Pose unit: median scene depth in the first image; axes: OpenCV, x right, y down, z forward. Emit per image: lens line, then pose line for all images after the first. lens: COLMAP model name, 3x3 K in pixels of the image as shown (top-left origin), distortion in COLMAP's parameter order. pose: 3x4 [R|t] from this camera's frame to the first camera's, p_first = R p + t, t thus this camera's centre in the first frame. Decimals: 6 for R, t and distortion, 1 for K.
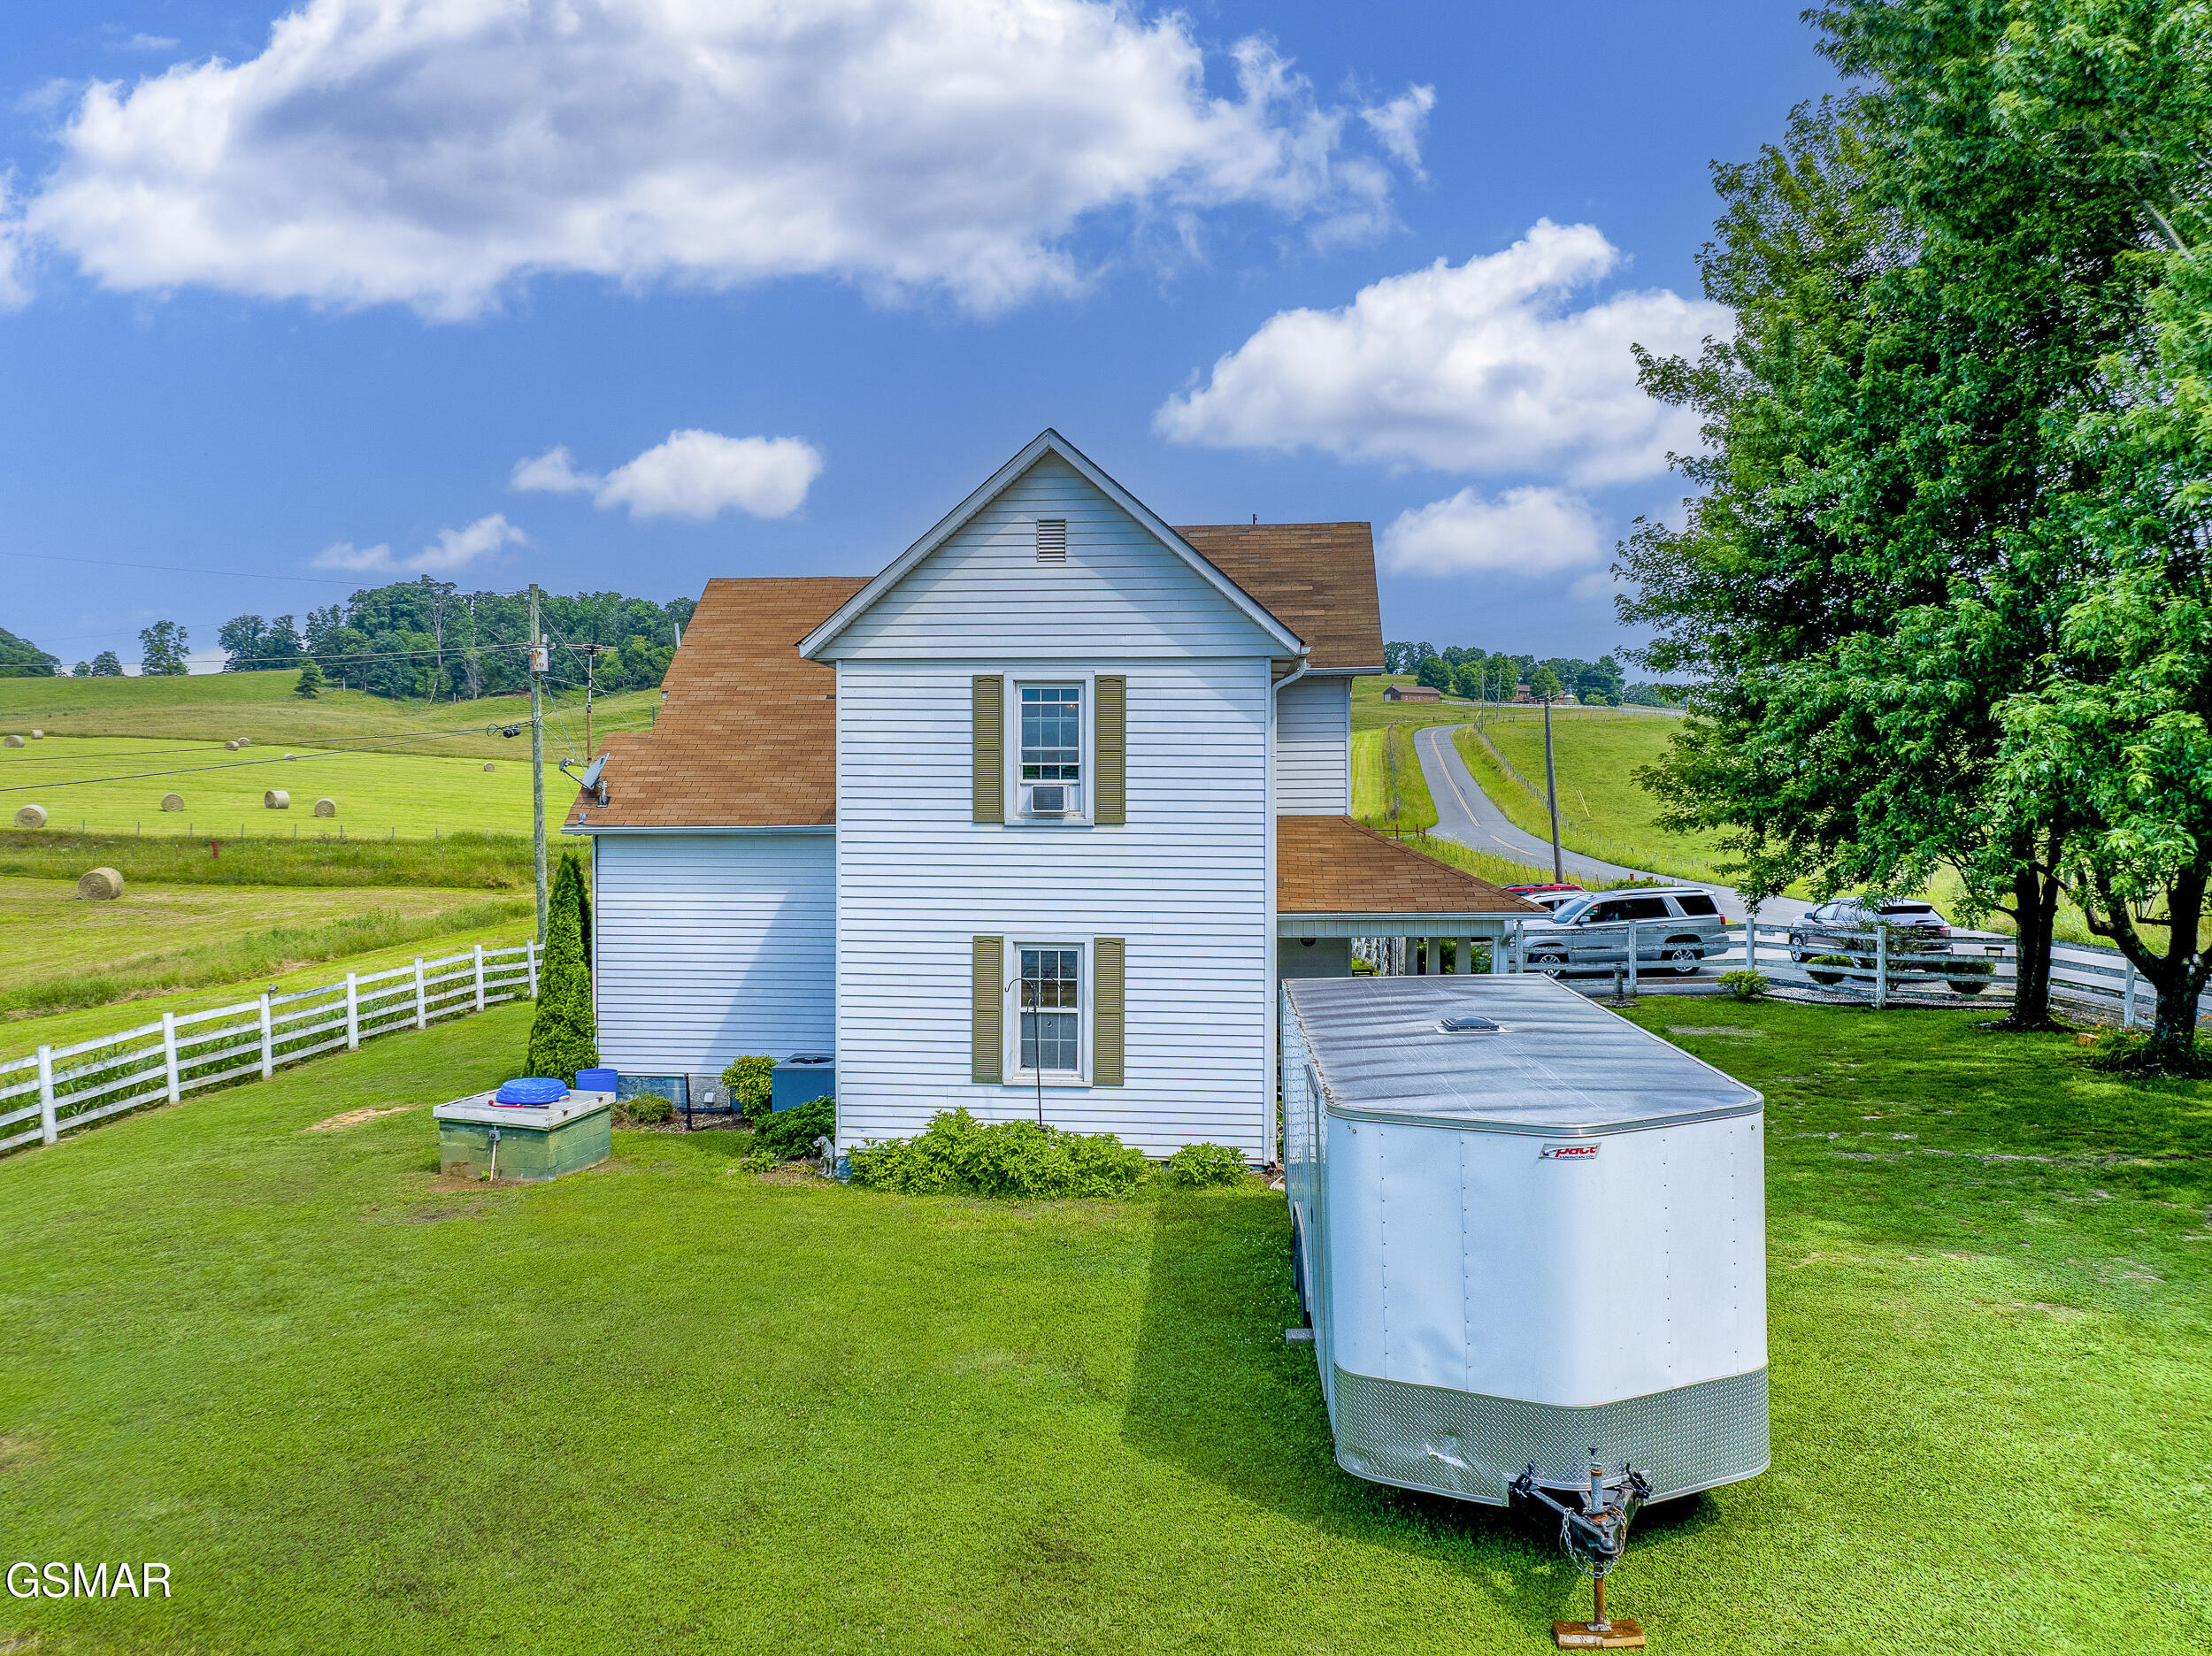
lens RADIAL K [[1532.4, 0, 1106.0], [0, 1532.4, 828.0], [0, 0, 1]] dist [-0.044228, 0.000139]
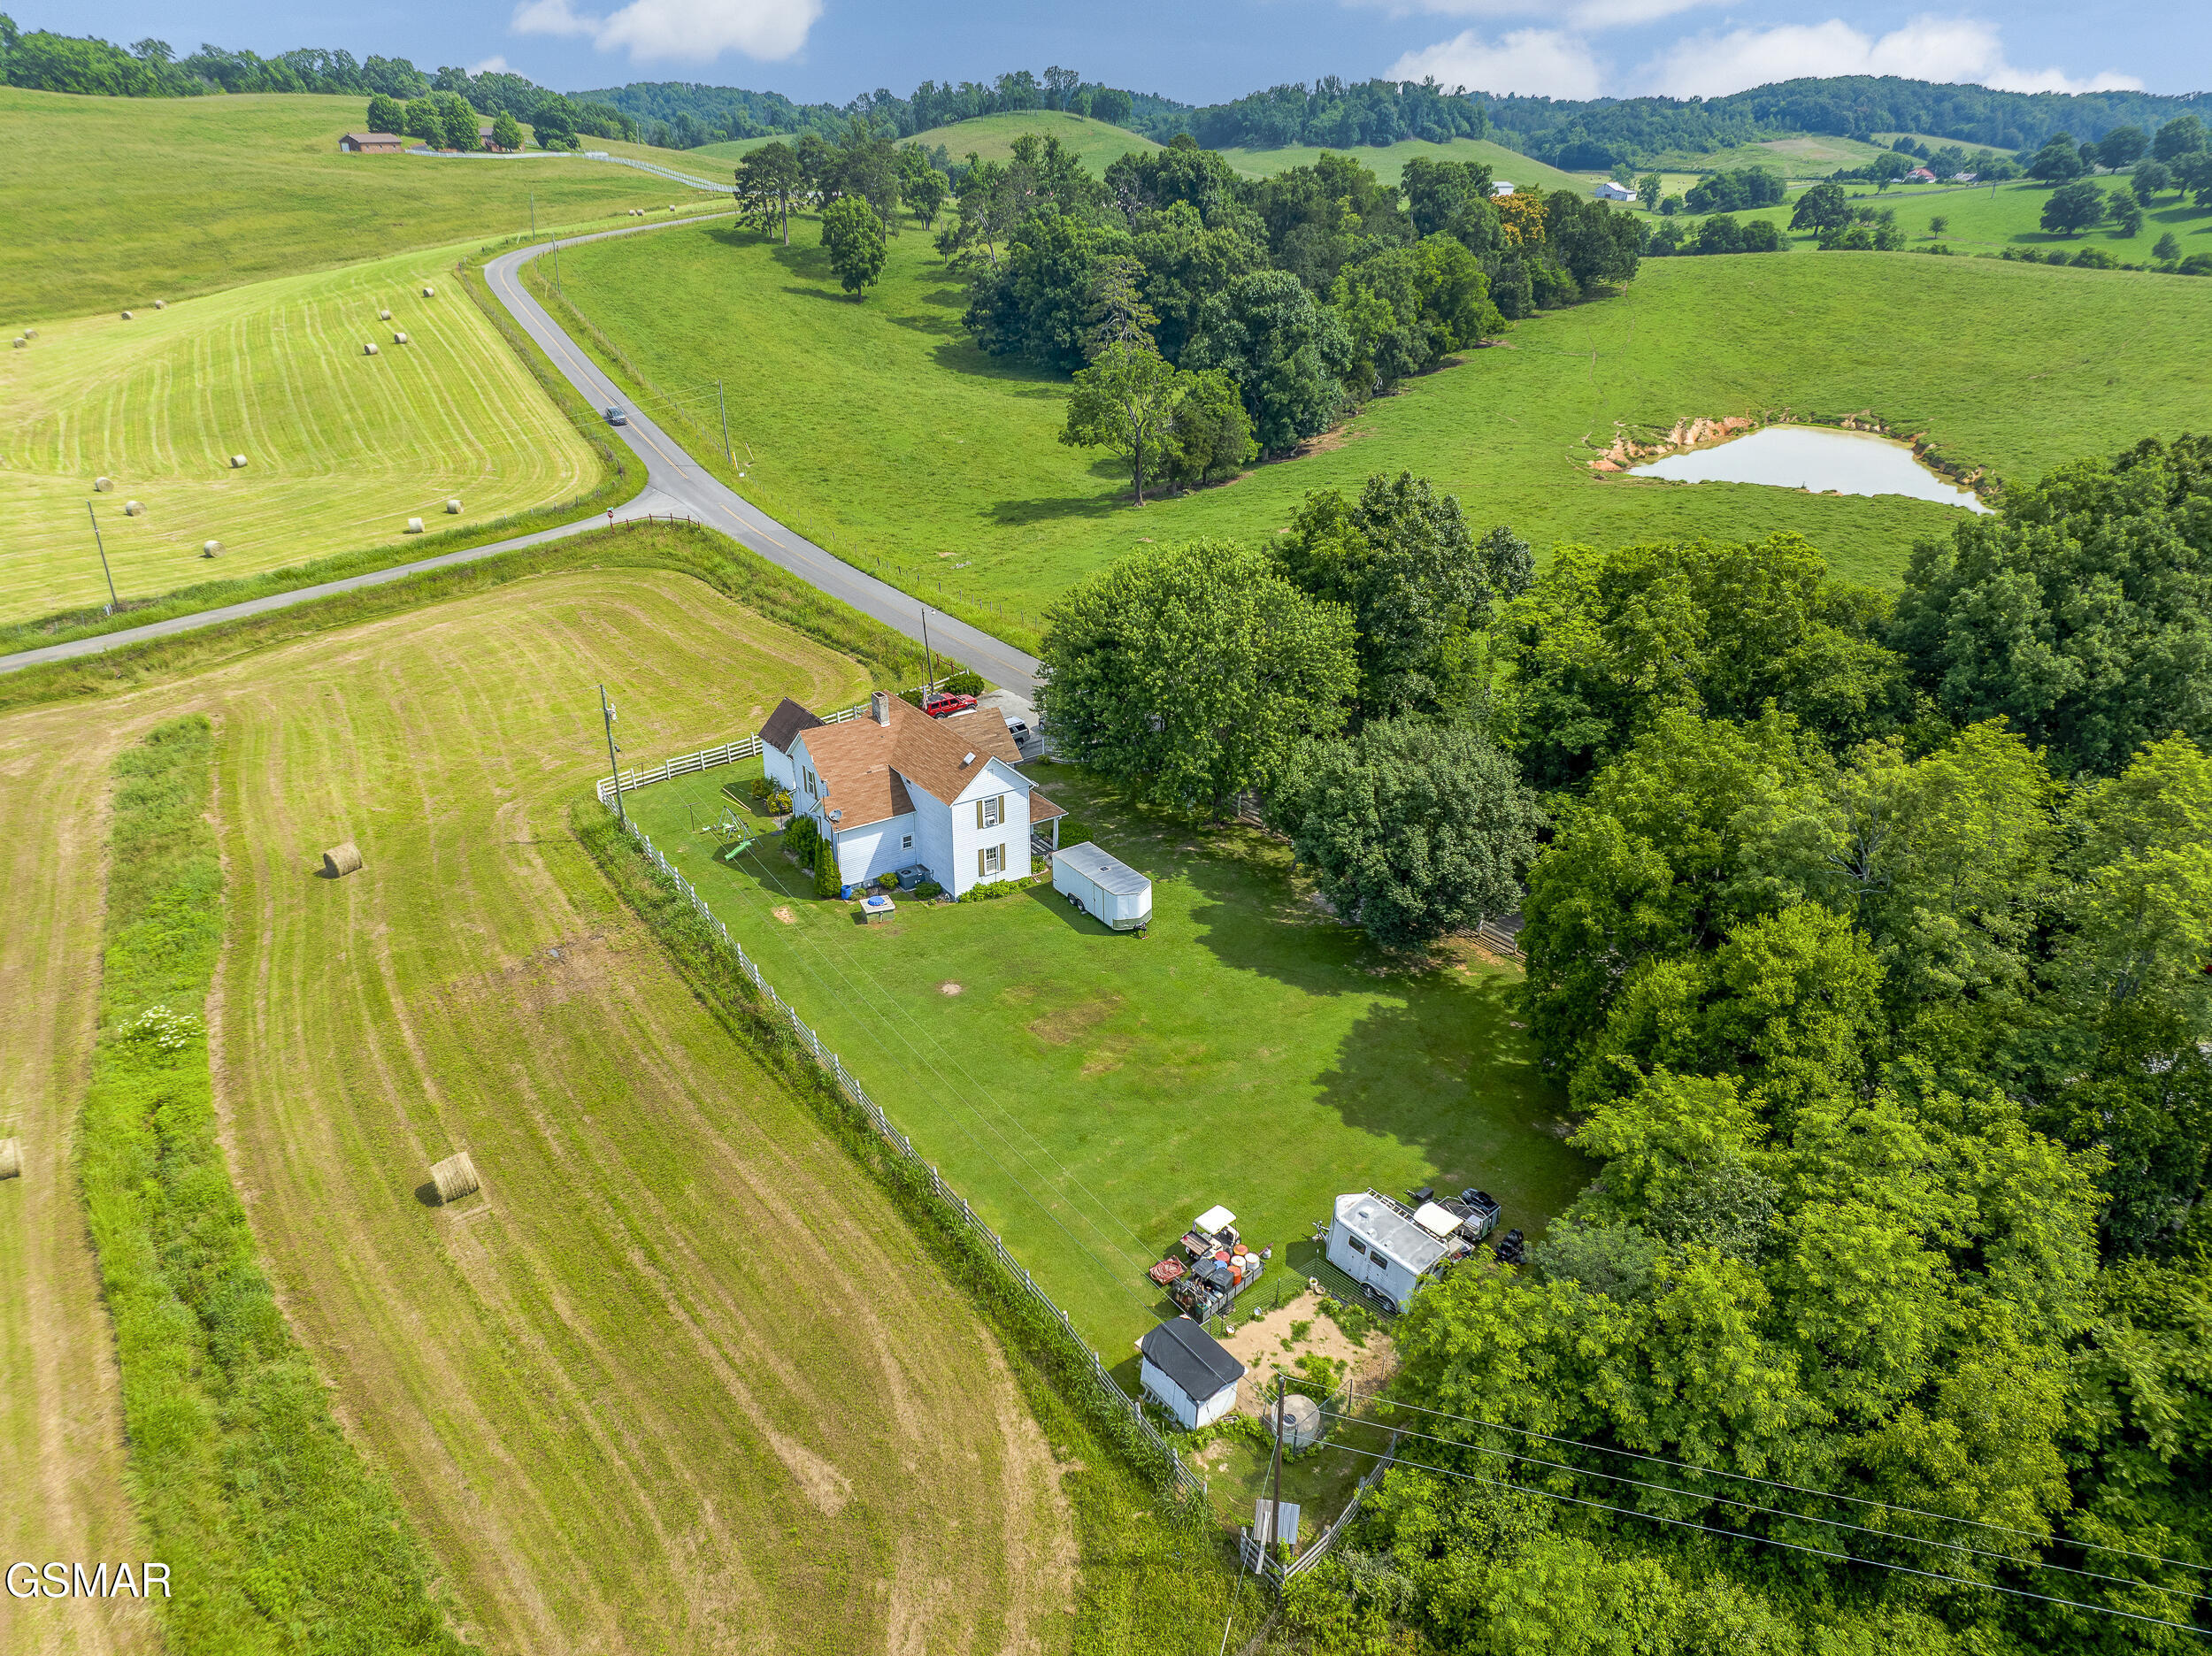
lens RADIAL K [[1532.4, 0, 1106.0], [0, 1532.4, 828.0], [0, 0, 1]] dist [-0.044228, 0.000139]
pose [[0.777817, -0.253983, 0.574886, -2.566944], [0.002399, 0.915901, 0.401397, -1.958724], [-0.628487, -0.310834, 0.713012, -2.726892]]
